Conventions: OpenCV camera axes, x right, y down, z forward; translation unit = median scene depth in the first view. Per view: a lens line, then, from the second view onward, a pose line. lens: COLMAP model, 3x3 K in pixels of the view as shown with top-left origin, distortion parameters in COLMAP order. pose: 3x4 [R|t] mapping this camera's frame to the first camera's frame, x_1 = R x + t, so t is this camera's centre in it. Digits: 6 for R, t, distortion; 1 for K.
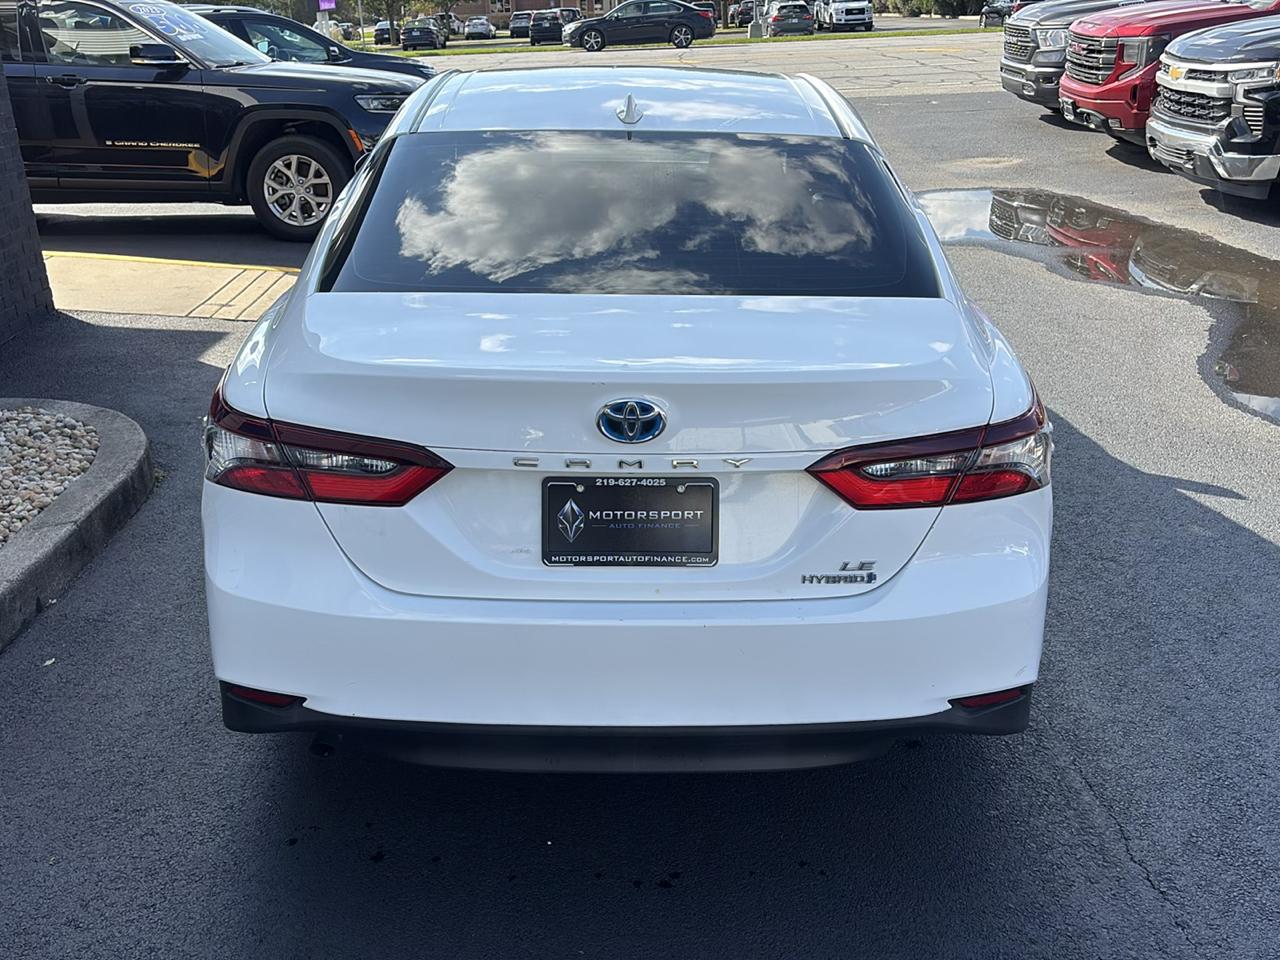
lens RADIAL K [[1237.5, 0, 630.2], [0, 1237.5, 489.0], [0, 0, 1]] dist [-0.013279, 0.088755]
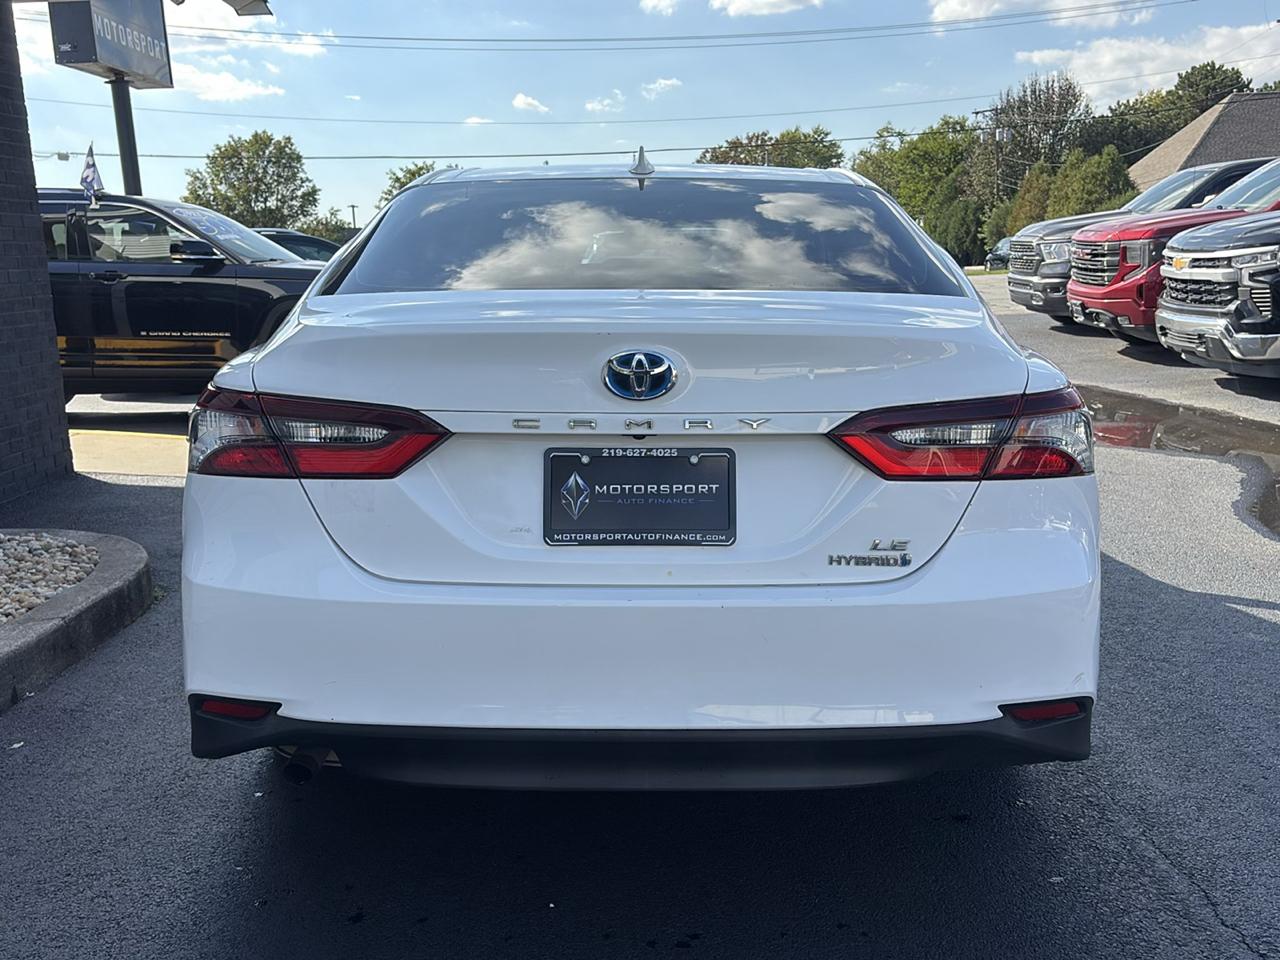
lens RADIAL K [[1237.5, 0, 630.2], [0, 1237.5, 489.0], [0, 0, 1]] dist [-0.013279, 0.088755]
pose [[0.999810, -0.006230, -0.018446, 0.008106], [0.002555, 0.981208, -0.192936, 0.159801], [0.019301, 0.192852, 0.981038, 0.077037]]
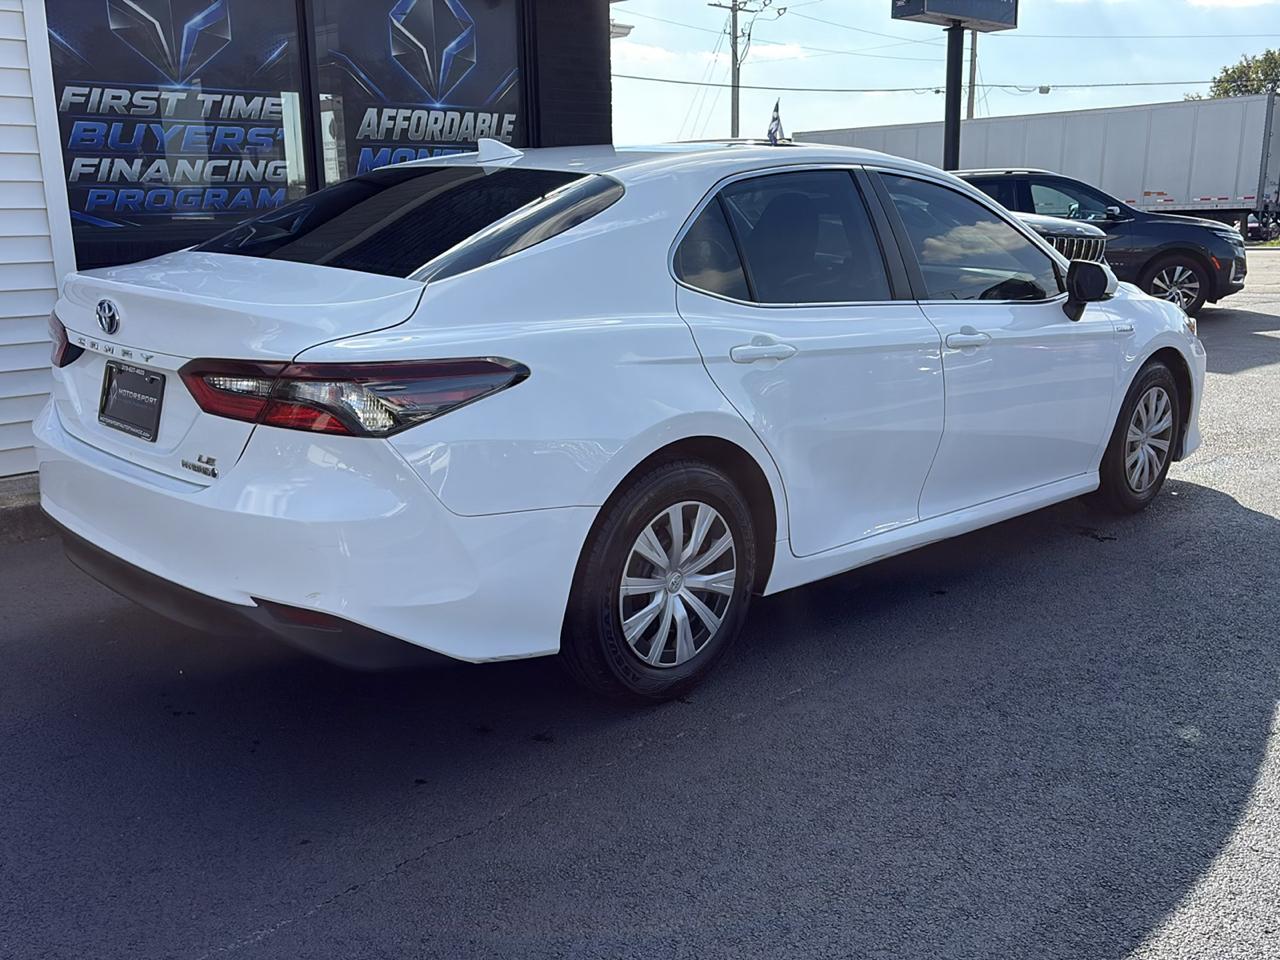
lens RADIAL K [[1233.0, 0, 638.8], [0, 1233.0, 489.2], [0, 0, 1]] dist [0.009189, 0.045666]
pose [[0.703017, 0.174718, -0.689377, 1.096387], [-0.270578, 0.962163, -0.032078, 0.010279], [0.657689, 0.209082, 0.723692, 0.320198]]
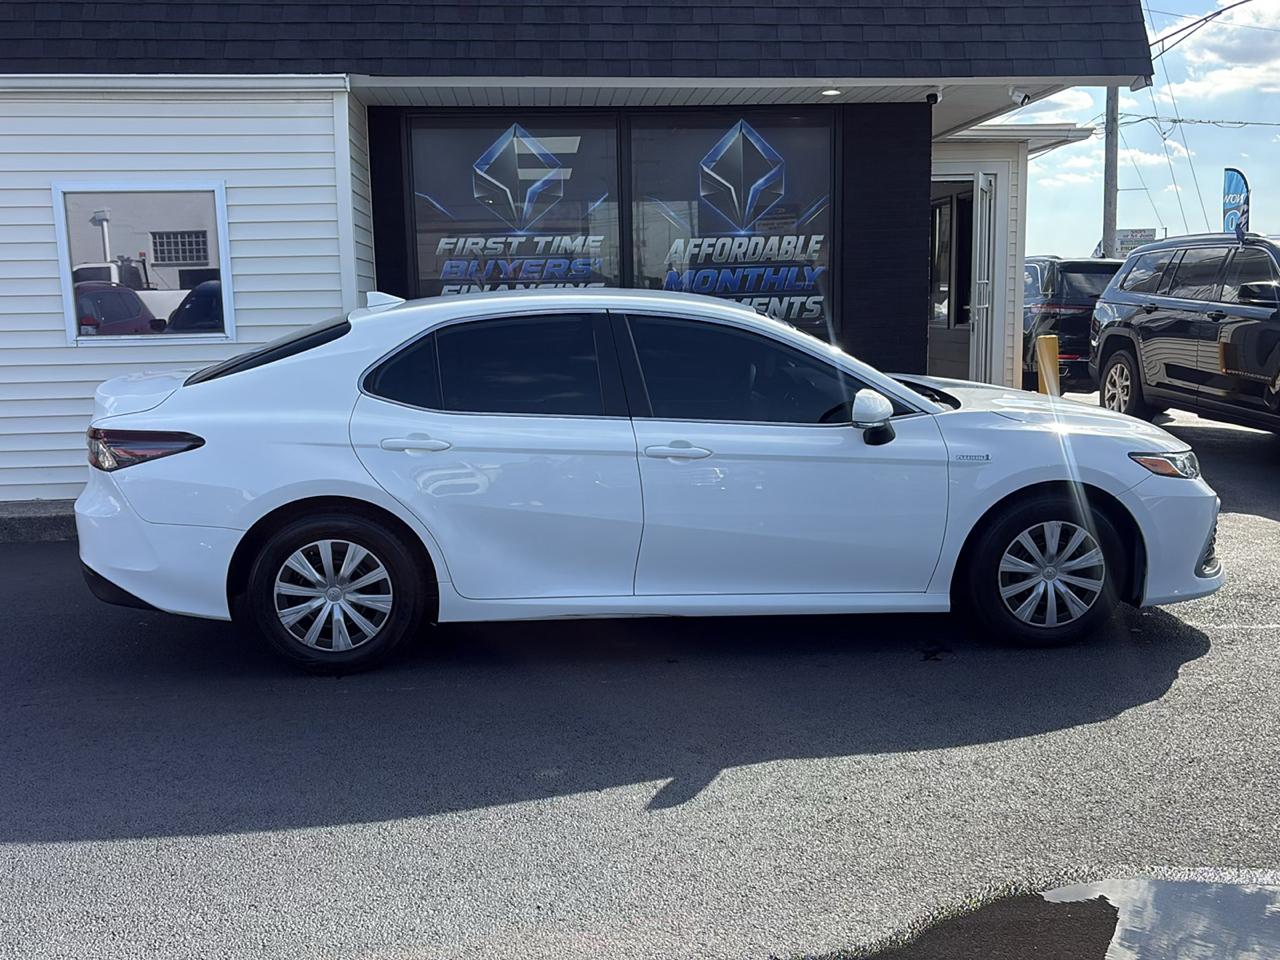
lens RADIAL K [[1223.5, 0, 644.9], [0, 1223.5, 494.3], [0, 0, 1]] dist [0.108819, -0.277904]
pose [[0.090551, 0.180088, -0.979474, 2.035421], [-0.359565, 0.923085, 0.136479, -0.475220], [0.928716, 0.339826, 0.148339, 1.318290]]
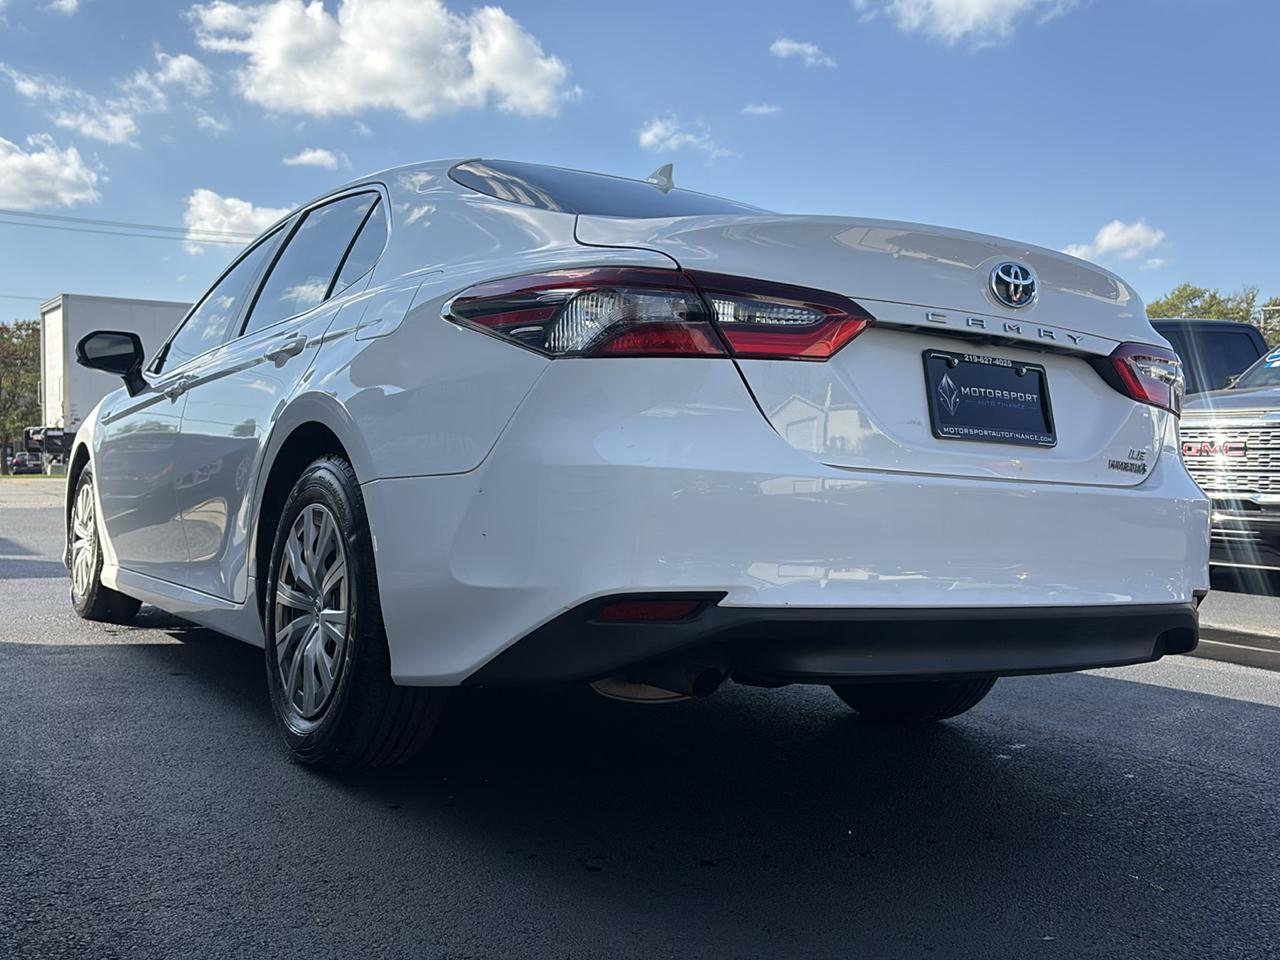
lens RADIAL K [[1237.5, 0, 630.2], [0, 1237.5, 489.0], [0, 0, 1]] dist [-0.013279, 0.088755]
pose [[0.847156, 0.031323, 0.530420, -0.635647], [0.159562, 0.937189, -0.310188, 0.292960], [-0.506820, 0.347412, 0.788947, 0.299995]]
